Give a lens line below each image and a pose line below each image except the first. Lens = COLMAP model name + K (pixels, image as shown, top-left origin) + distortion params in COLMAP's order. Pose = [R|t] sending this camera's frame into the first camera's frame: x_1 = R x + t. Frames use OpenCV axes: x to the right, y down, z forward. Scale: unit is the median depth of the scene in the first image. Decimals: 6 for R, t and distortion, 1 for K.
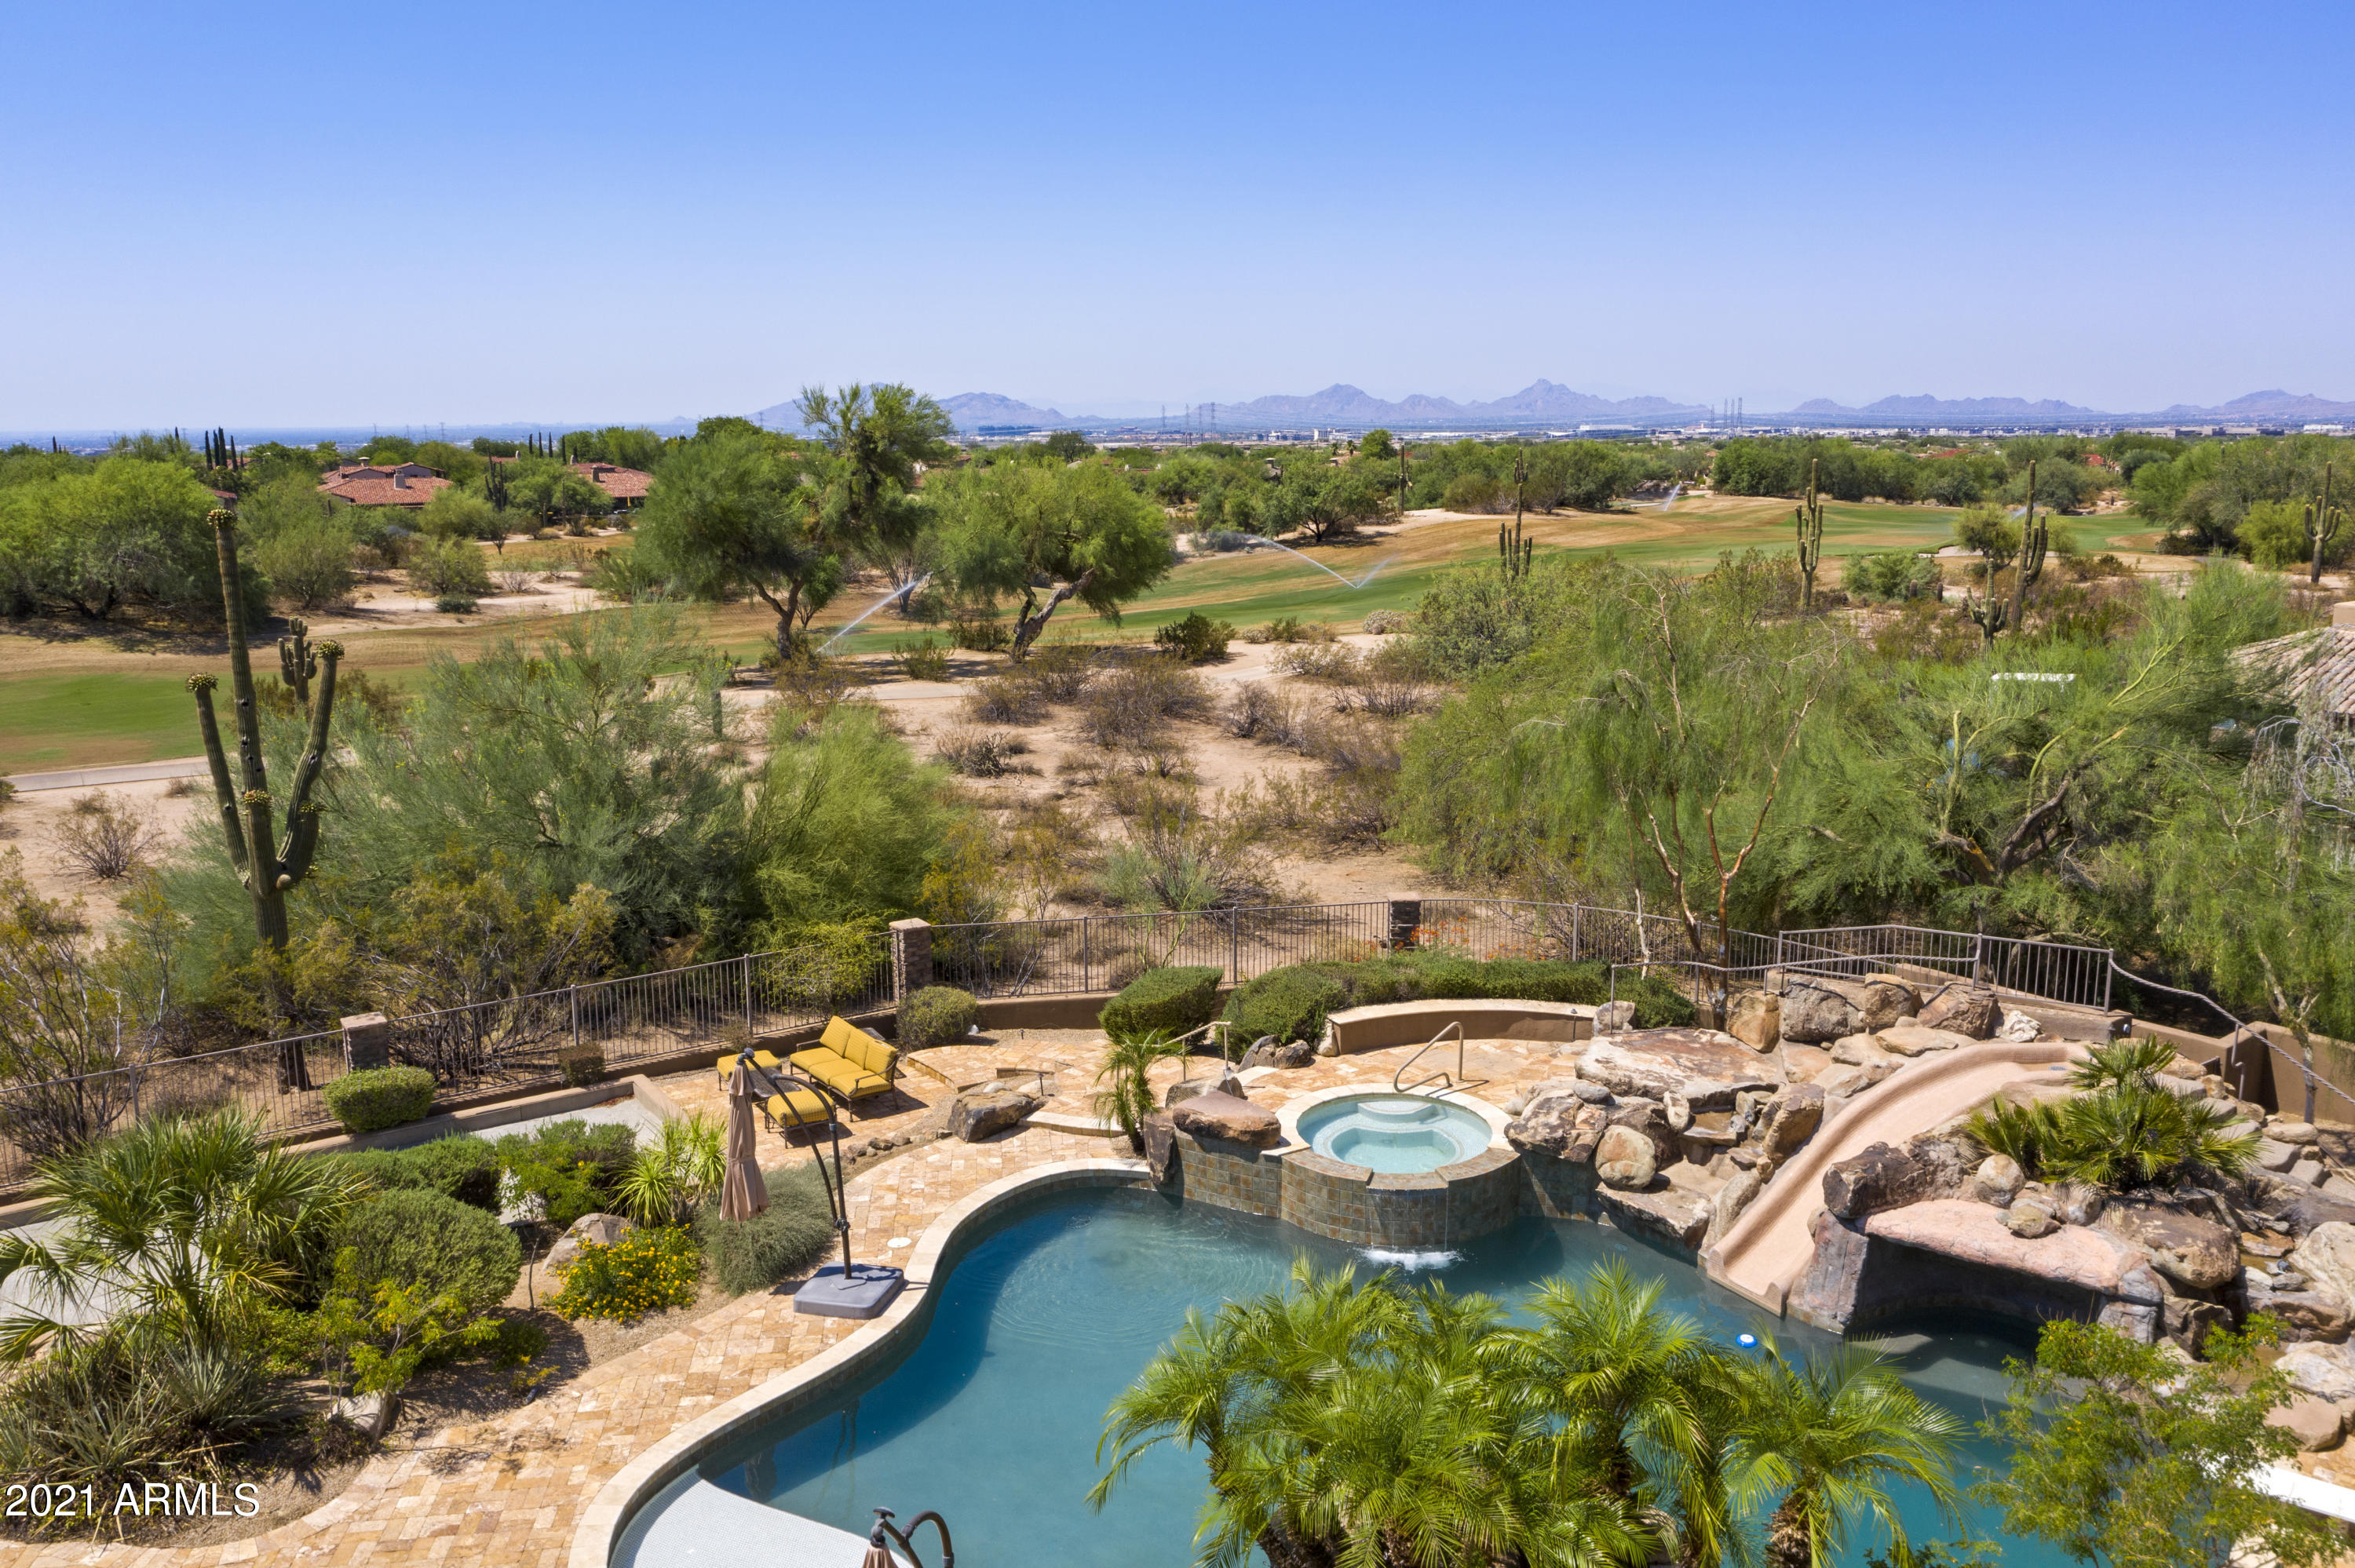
lens RADIAL K [[1858.2, 0, 1177.5], [0, 1858.2, 784.0], [0, 0, 1]] dist [-0.018400, 0.013120]
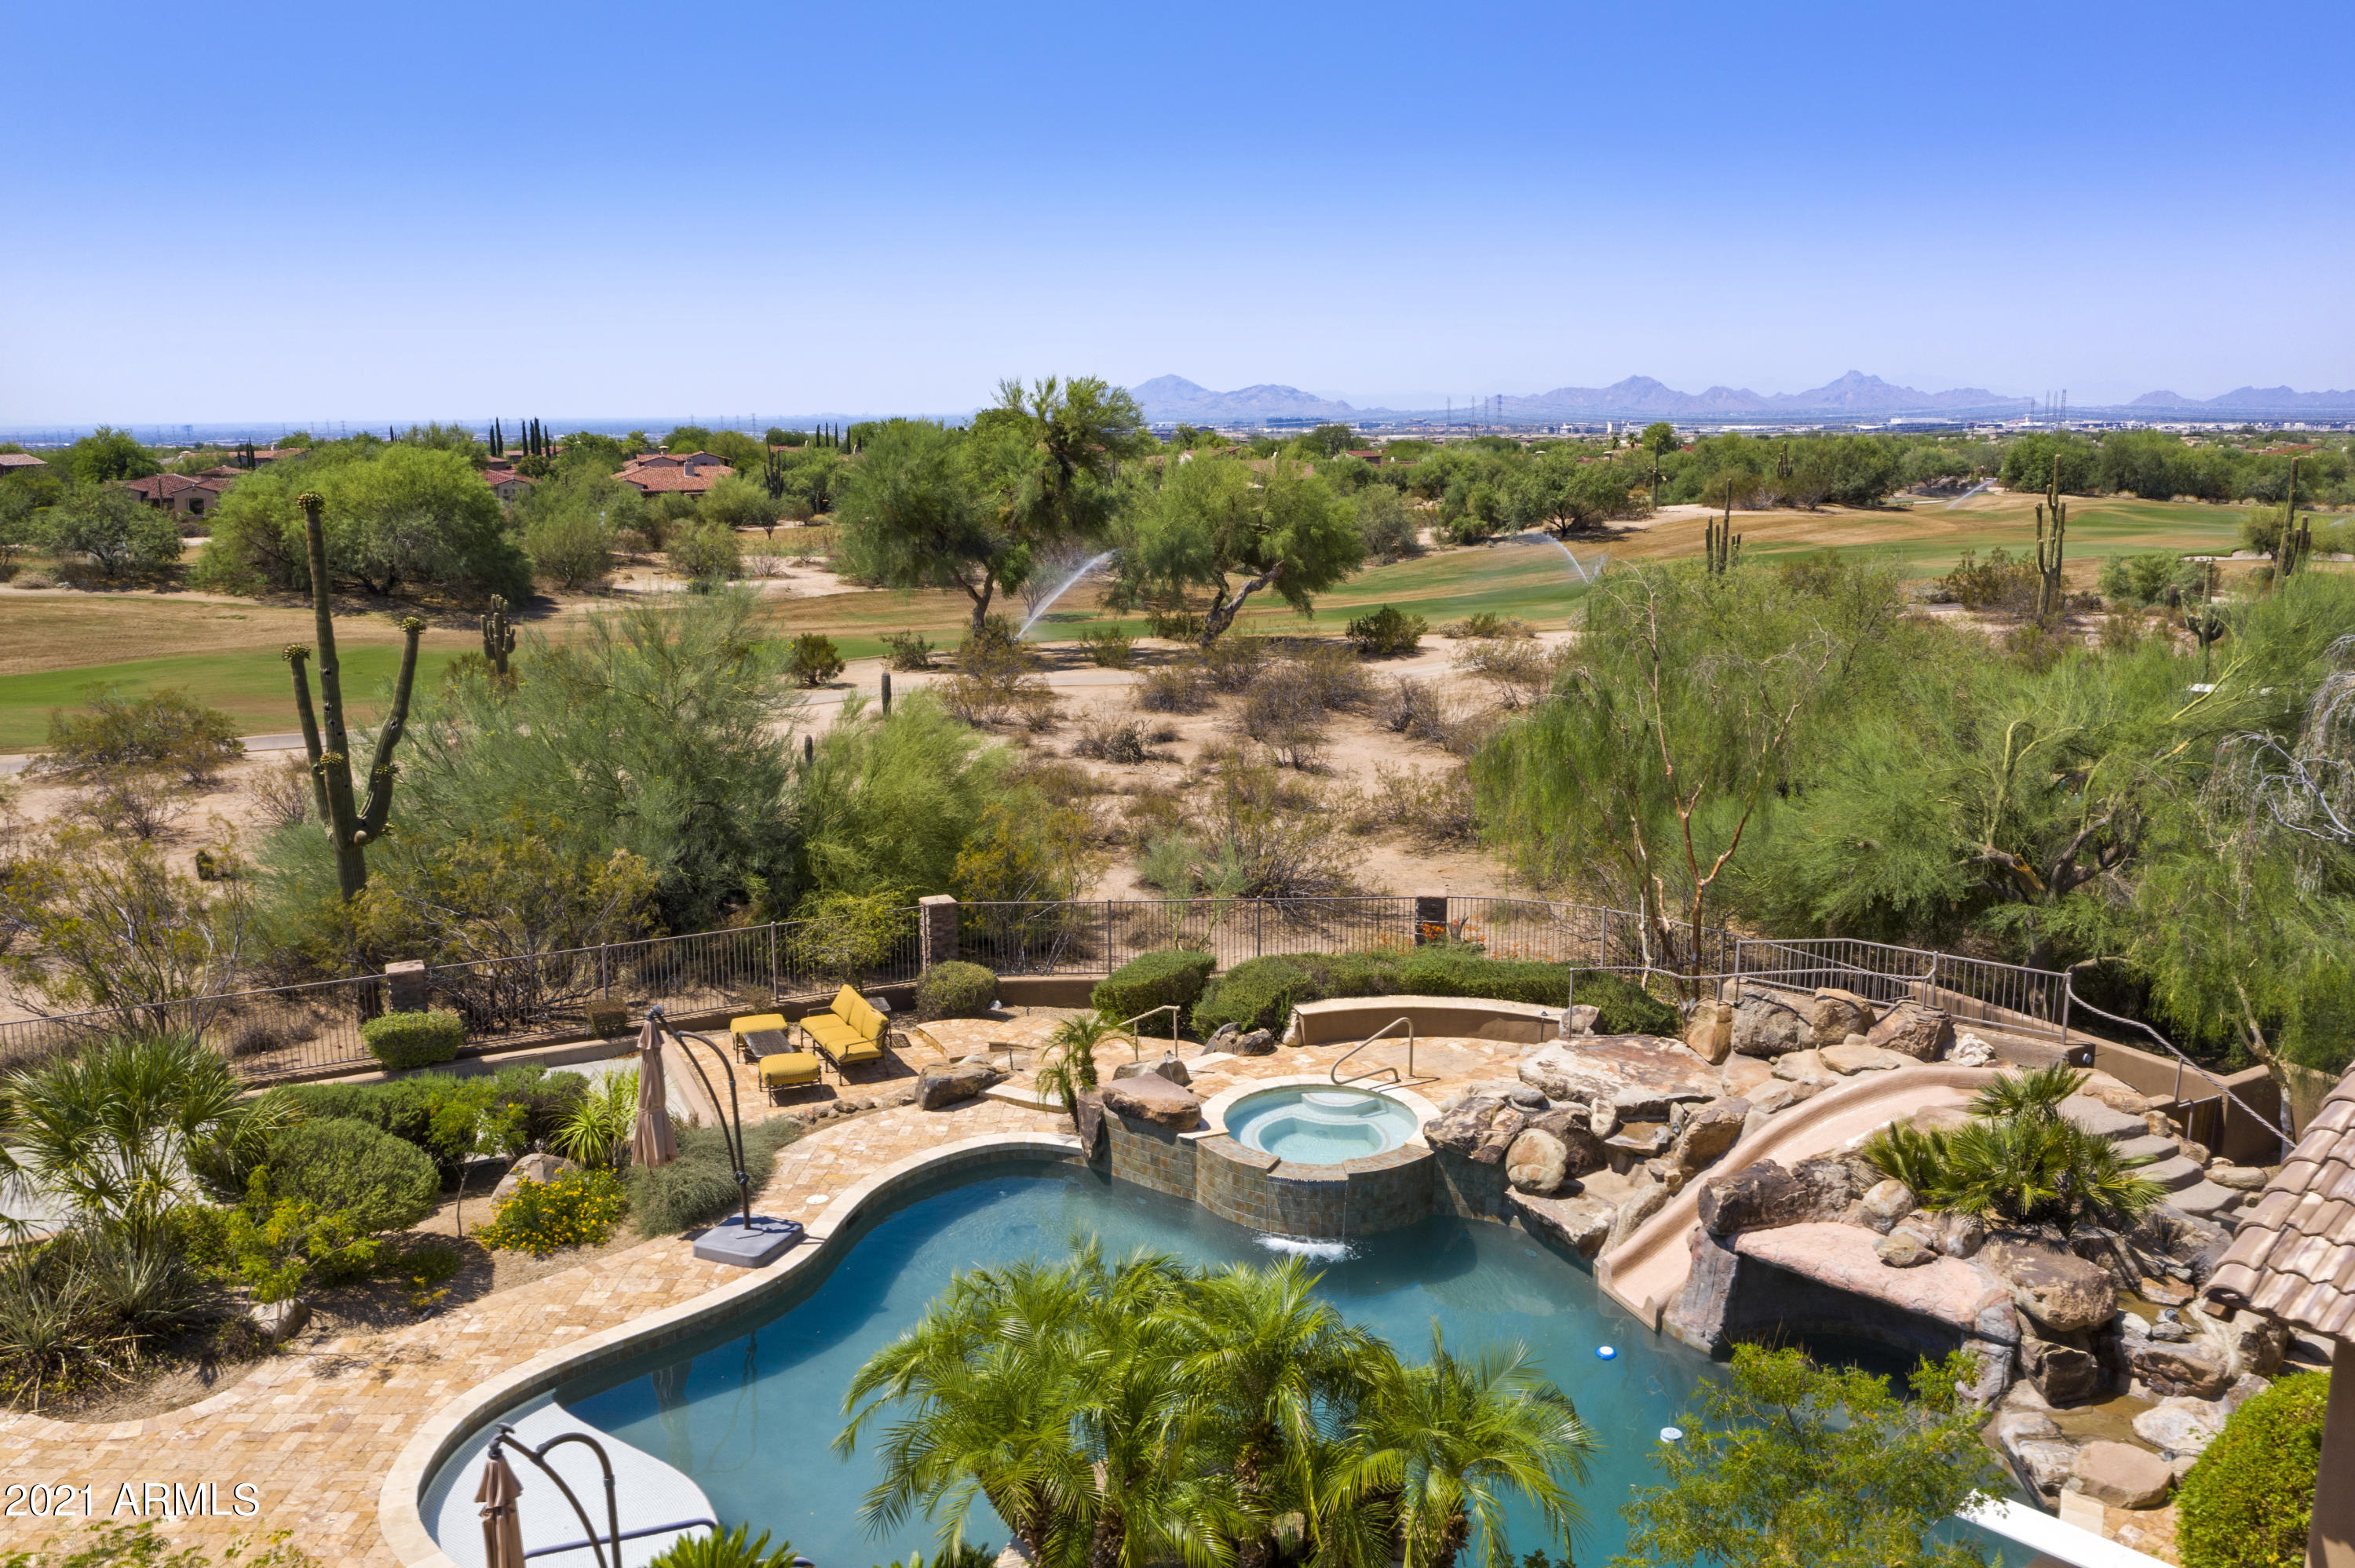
lens RADIAL K [[1858.2, 0, 1177.5], [0, 1858.2, 784.0], [0, 0, 1]] dist [-0.018400, 0.013120]
pose [[0.988379, 0.030804, -0.148856, 0.055173], [-0.030176, 0.999524, 0.006478, 0.000057], [0.148985, -0.001911, 0.988838, -0.000913]]
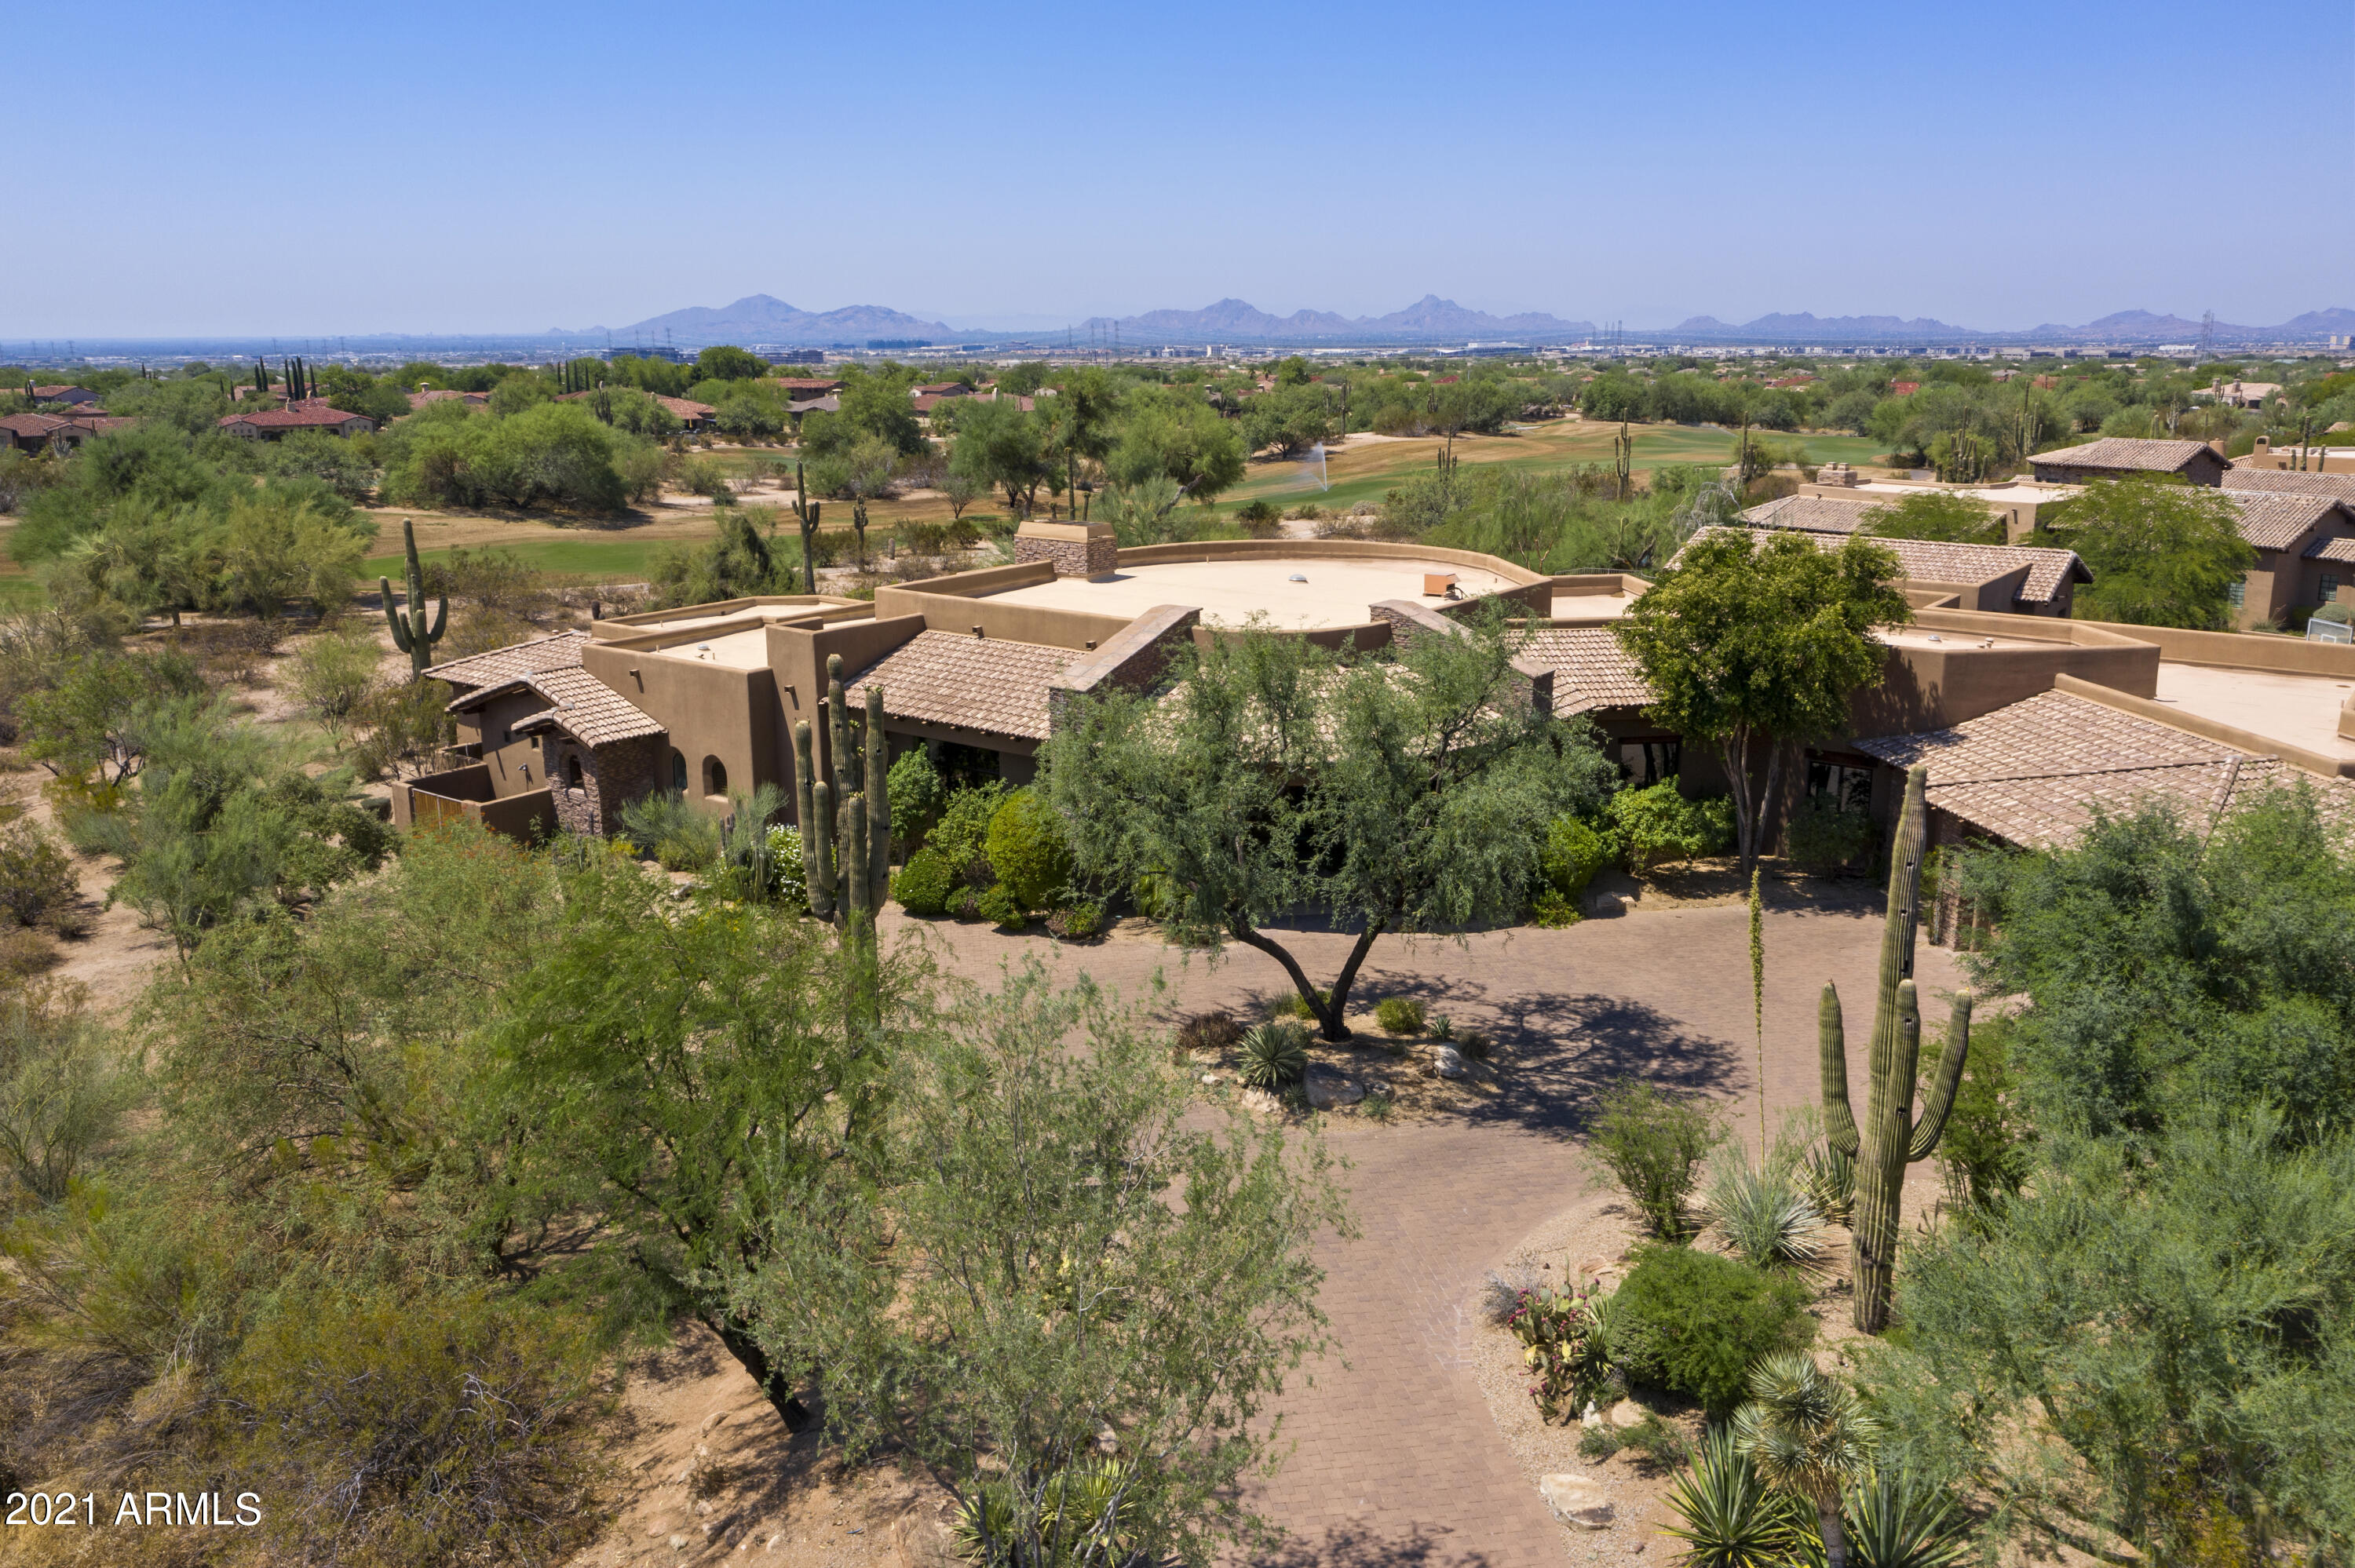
lens RADIAL K [[1858.2, 0, 1177.5], [0, 1858.2, 784.0], [0, 0, 1]] dist [-0.018400, 0.013120]
pose [[0.998249, -0.009137, 0.058441, -0.184393], [0.006537, 0.998987, 0.044530, 0.099209], [-0.058788, -0.044070, 0.997297, -0.765084]]
